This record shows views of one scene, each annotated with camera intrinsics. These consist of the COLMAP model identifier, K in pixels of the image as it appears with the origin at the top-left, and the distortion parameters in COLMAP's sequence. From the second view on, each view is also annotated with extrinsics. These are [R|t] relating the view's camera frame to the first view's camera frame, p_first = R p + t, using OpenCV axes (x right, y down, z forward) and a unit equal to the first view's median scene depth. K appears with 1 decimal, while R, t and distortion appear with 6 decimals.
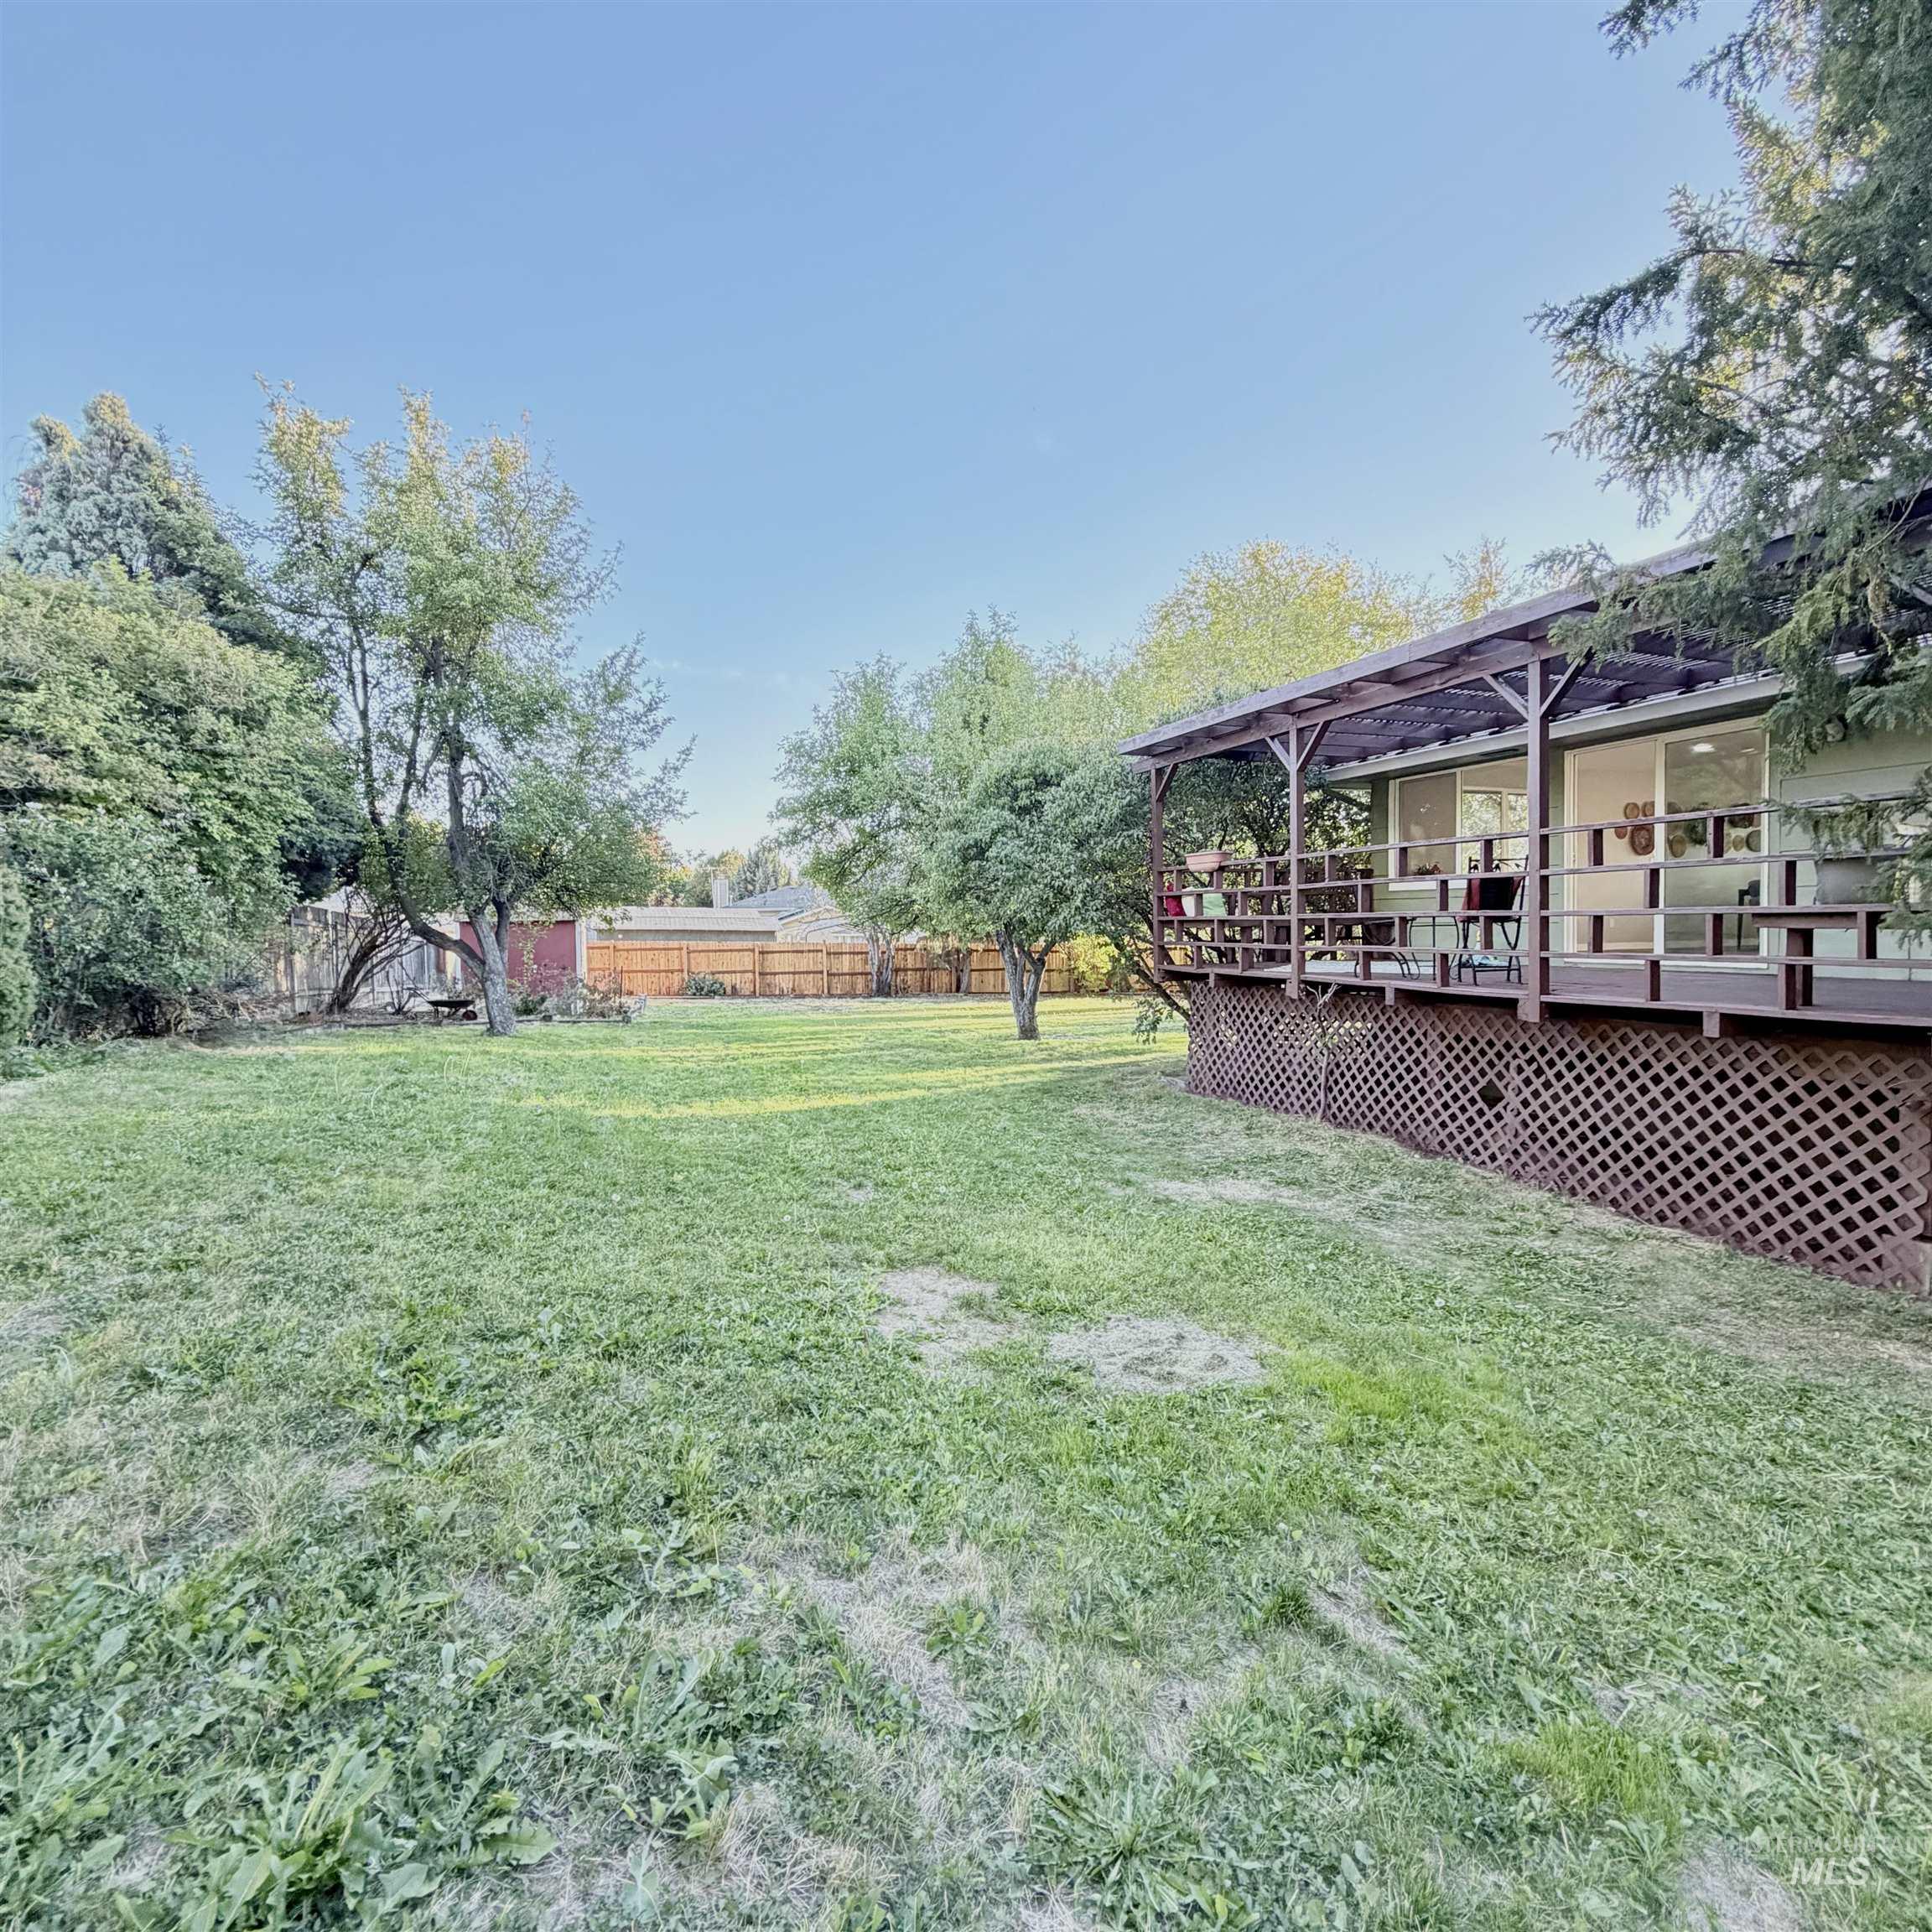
lens RADIAL K [[1019.1, 0, 966.0], [0, 1019.1, 966.0], [0, 0, 1]] dist [0.001659, -0.000165]
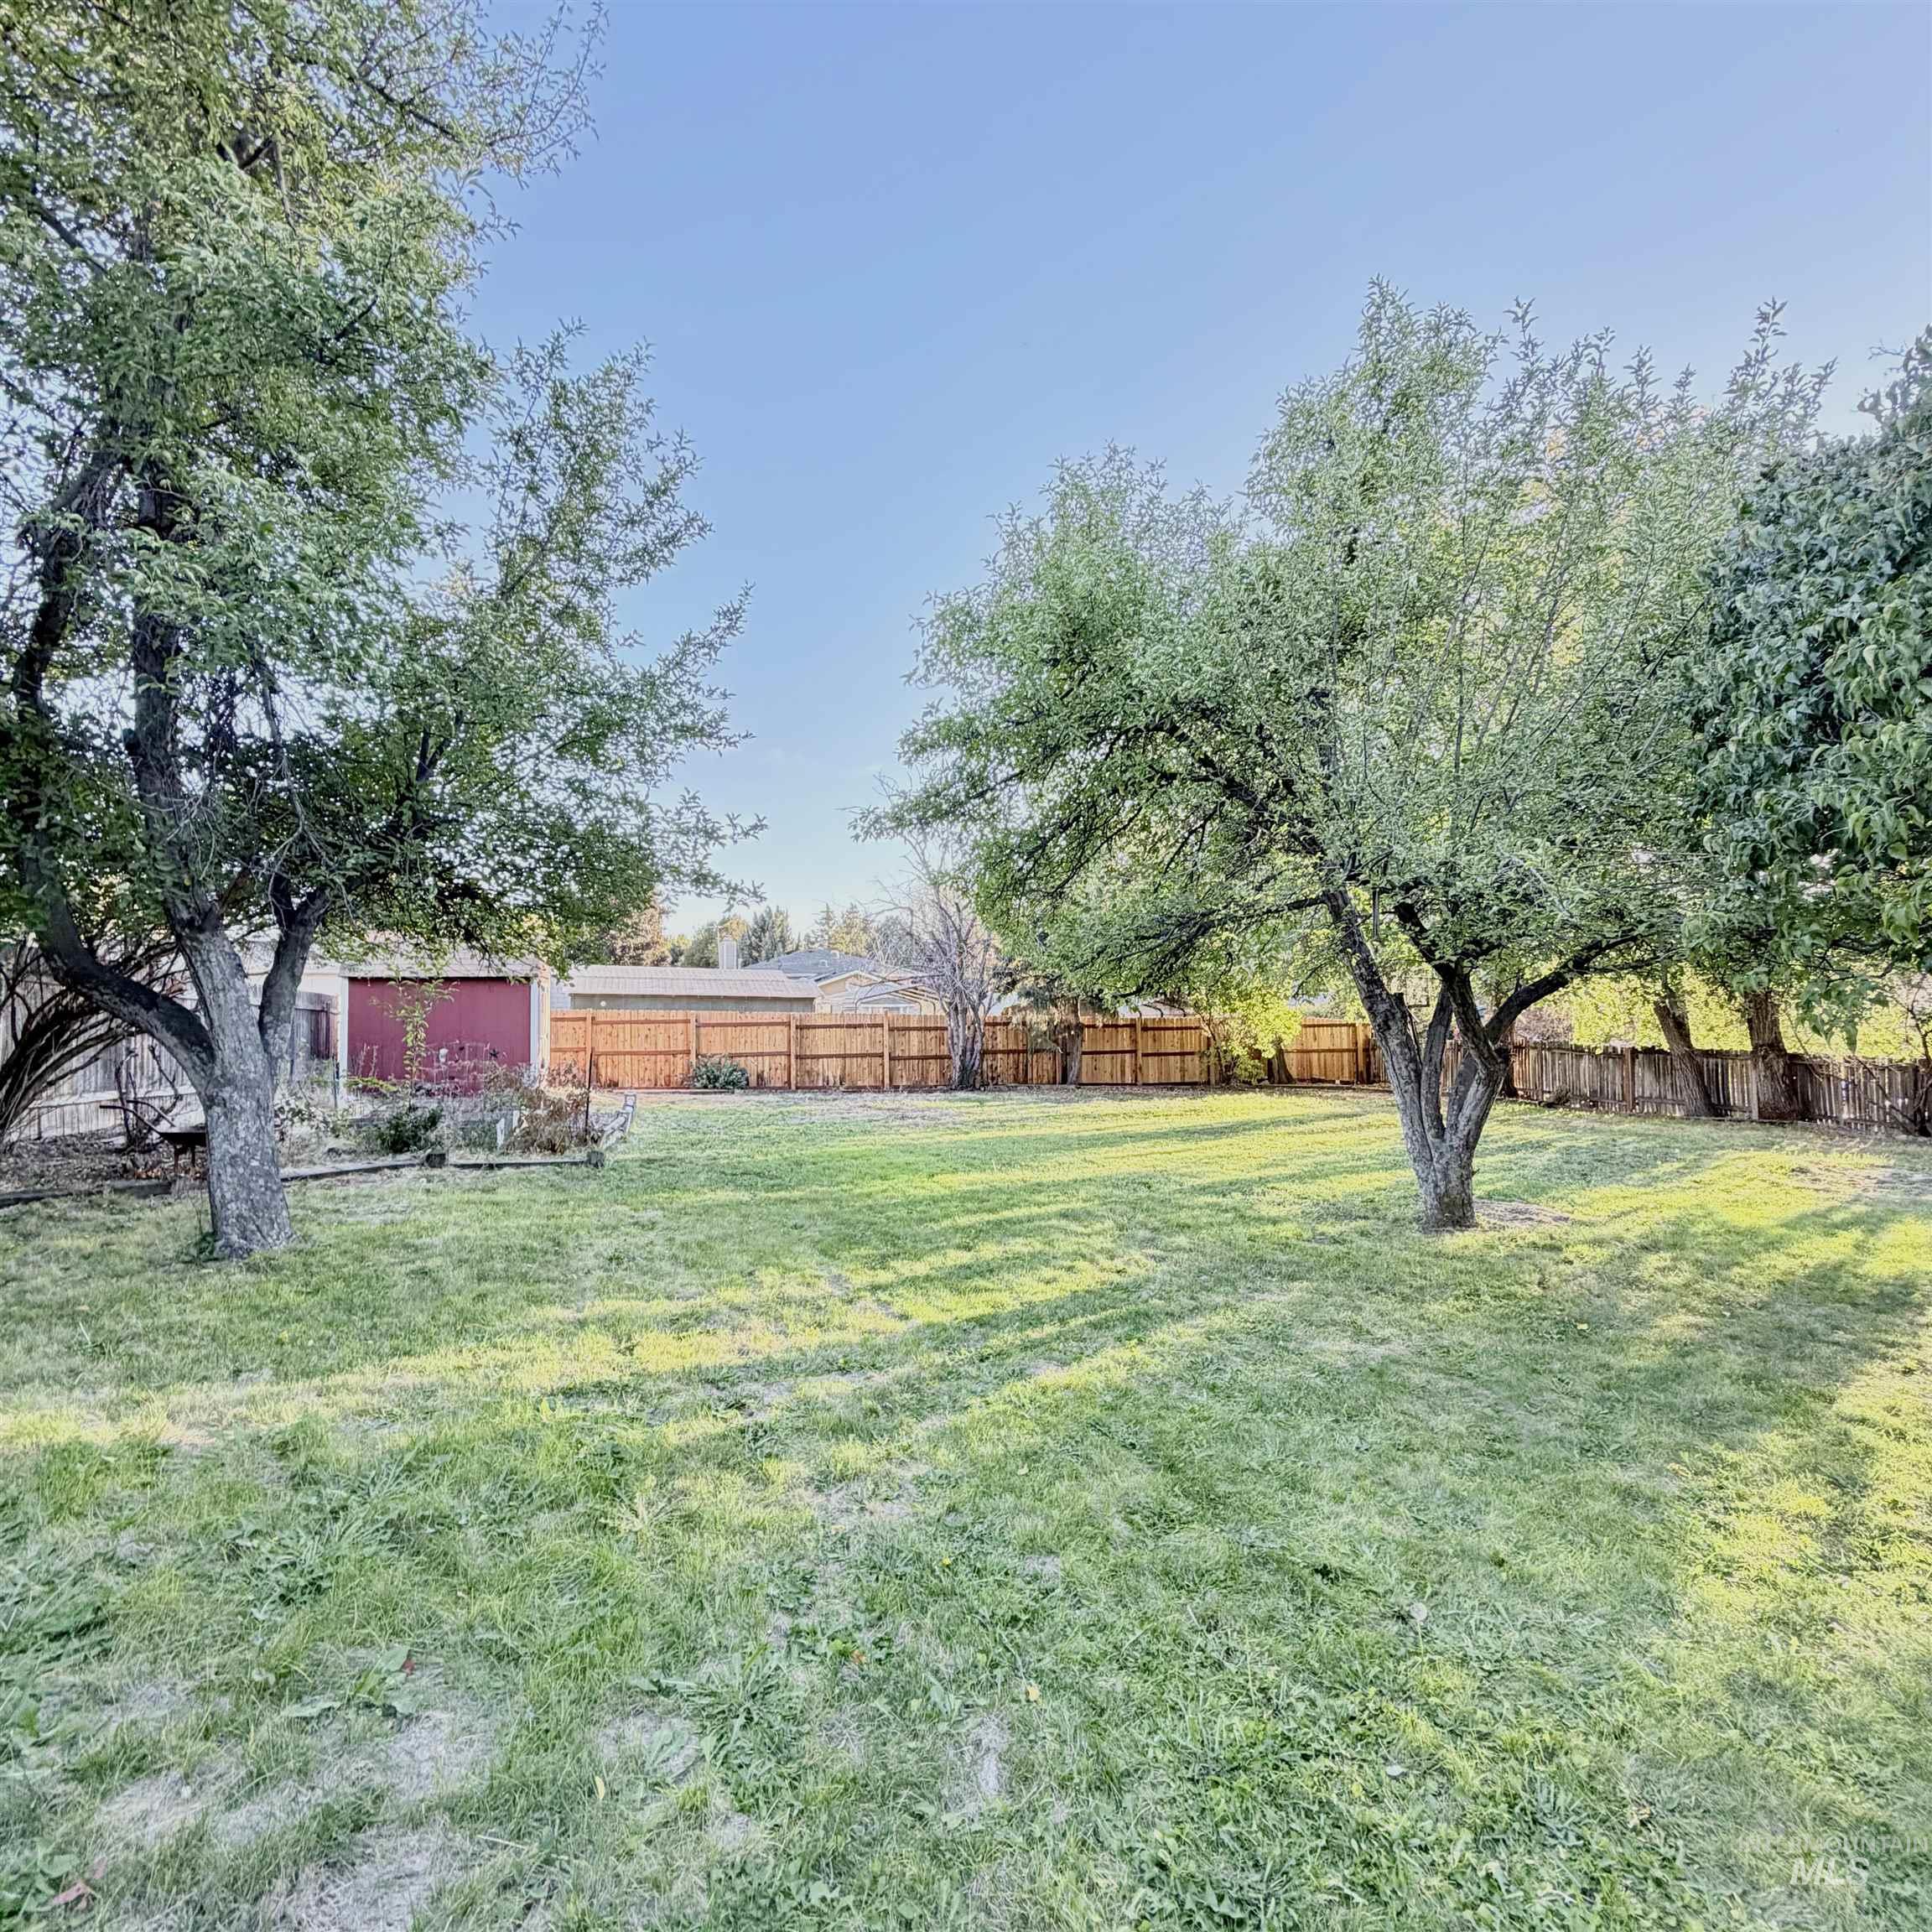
lens RADIAL K [[1019.1, 0, 966.0], [0, 1019.1, 966.0], [0, 0, 1]] dist [0.001659, -0.000165]
pose [[0.999962, 0.007239, 0.004868, -0.087571], [-0.006872, 0.997413, -0.071556, -0.005811], [-0.005373, 0.071520, 0.997425, 0.282315]]
